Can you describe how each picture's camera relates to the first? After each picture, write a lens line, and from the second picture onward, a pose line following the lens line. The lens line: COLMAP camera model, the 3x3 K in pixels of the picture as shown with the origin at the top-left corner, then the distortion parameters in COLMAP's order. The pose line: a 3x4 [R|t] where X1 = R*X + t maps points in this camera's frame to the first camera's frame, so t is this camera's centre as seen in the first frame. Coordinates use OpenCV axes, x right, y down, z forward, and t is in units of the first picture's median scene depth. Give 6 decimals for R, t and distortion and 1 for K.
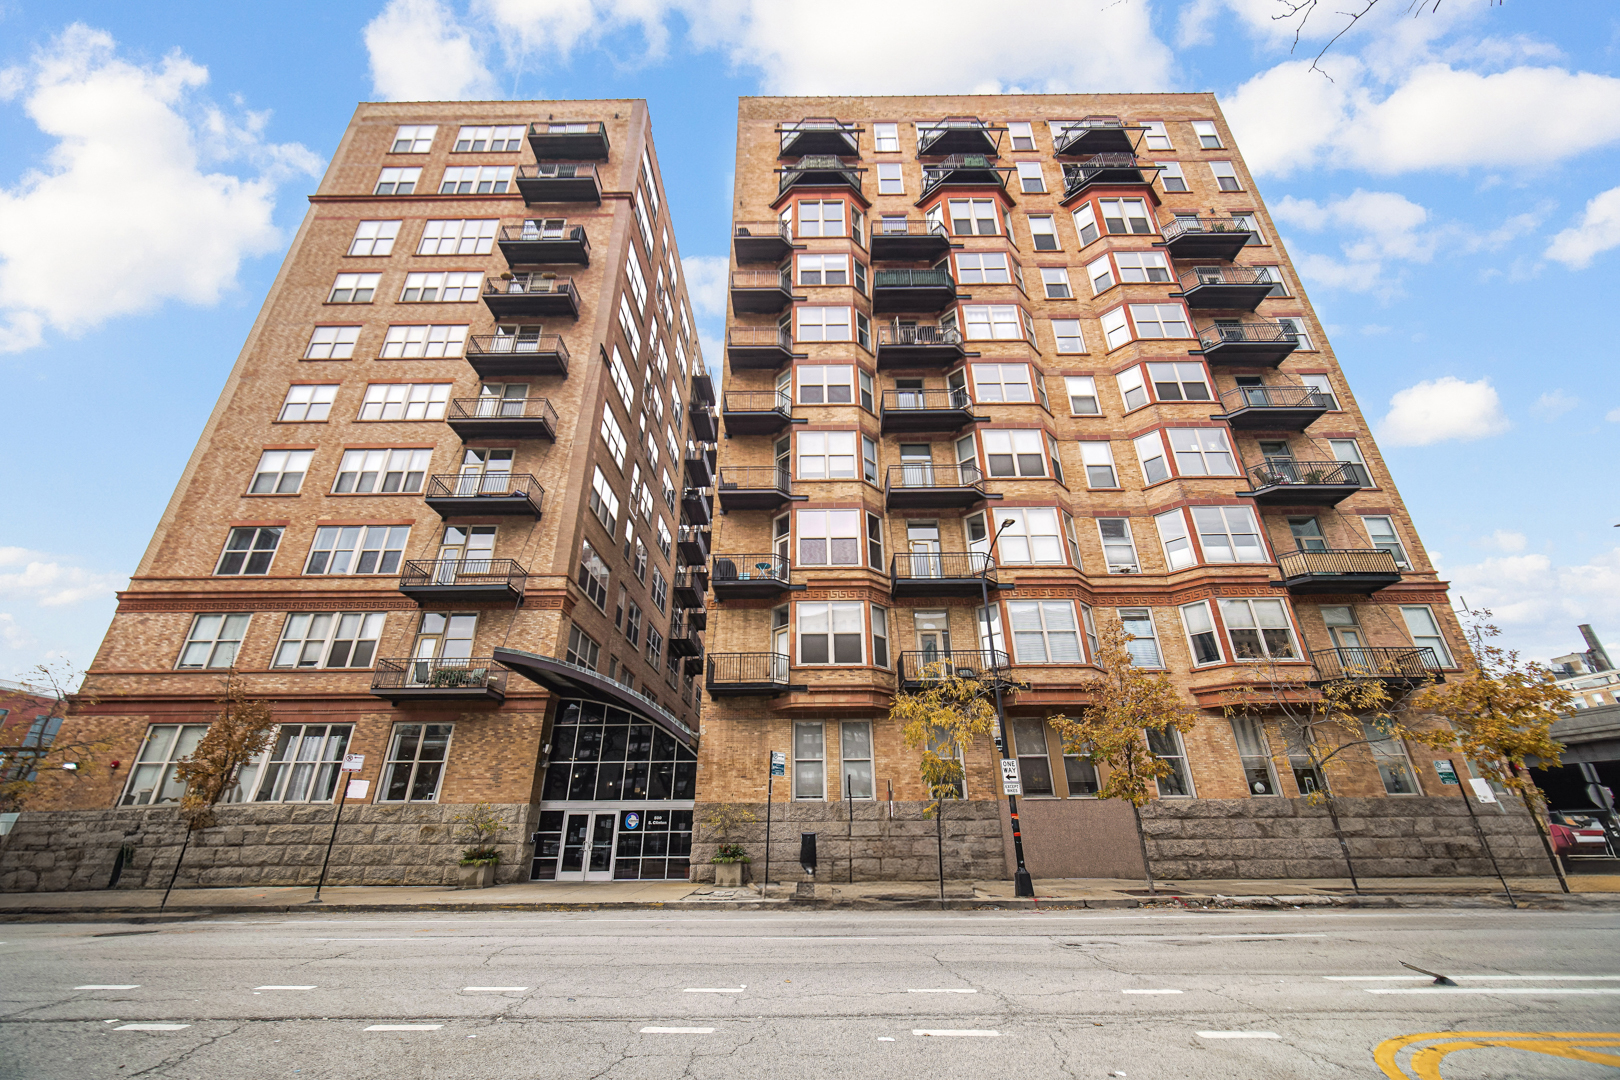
lens RADIAL K [[607.0, 0, 808.3], [0, 607.0, 566.9], [0, 0, 1]] dist [-0.000007, -0.000013]
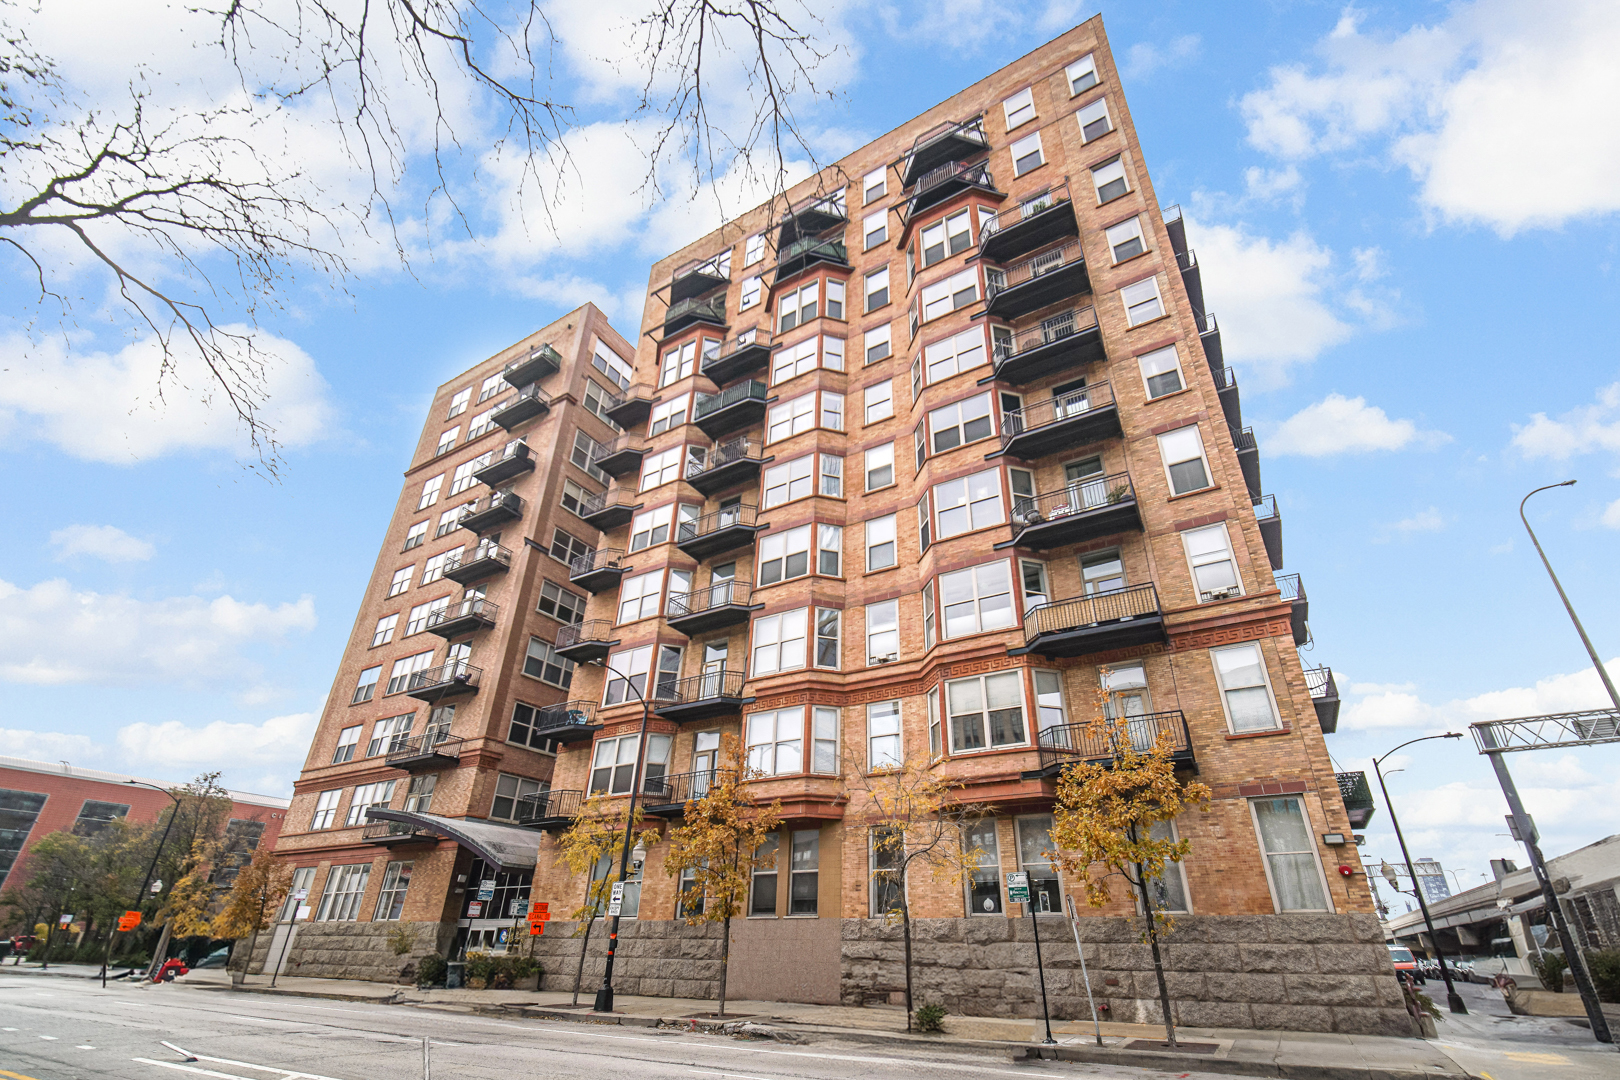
lens RADIAL K [[710.5, 0, 815.1], [0, 710.5, 578.1], [0, 0, 1]] dist [0.004182, 0.000087]
pose [[0.861365, -0.218306, -0.458686, 0.998267], [0.184425, 0.975731, -0.118057, -0.007041], [0.473326, 0.017097, 0.880721, 0.004622]]
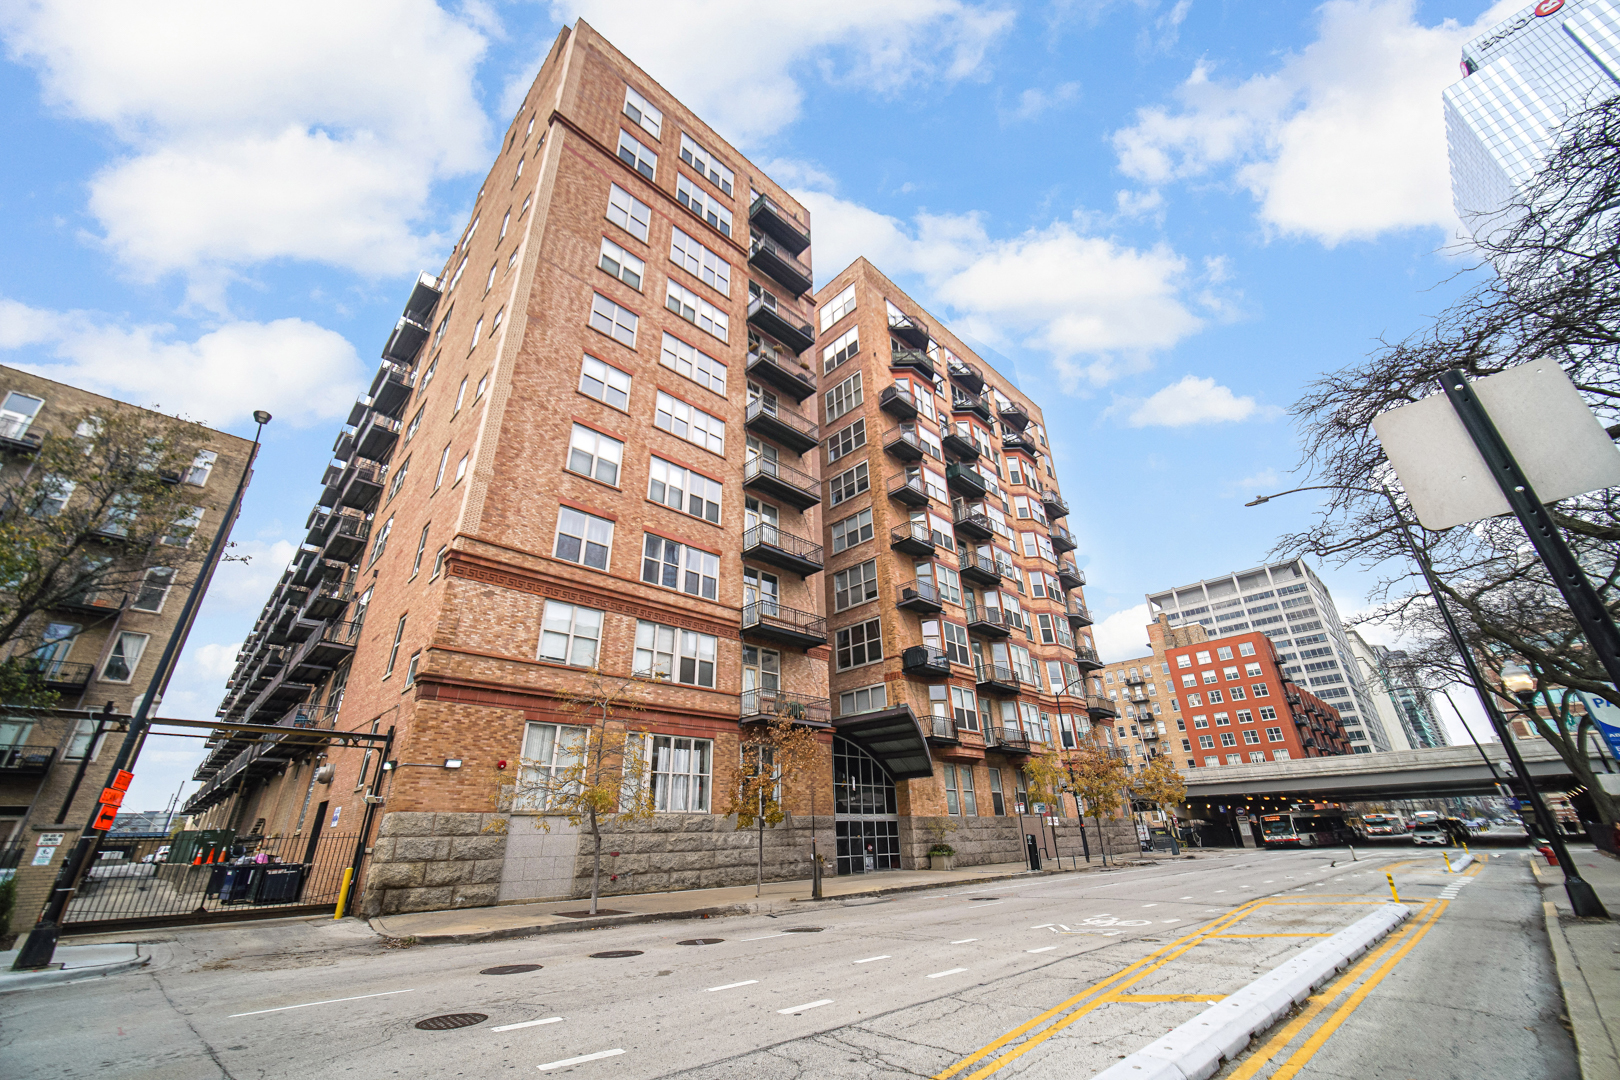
lens RADIAL K [[635.8, 0, 802.8], [0, 635.8, 534.9], [0, 0, 1]] dist [0.001795, 0.000078]
pose [[0.717232, 0.291345, 0.633006, -1.392143], [-0.262675, 0.954429, -0.141657, 0.020188], [-0.645431, -0.064674, 0.761076, 0.030904]]
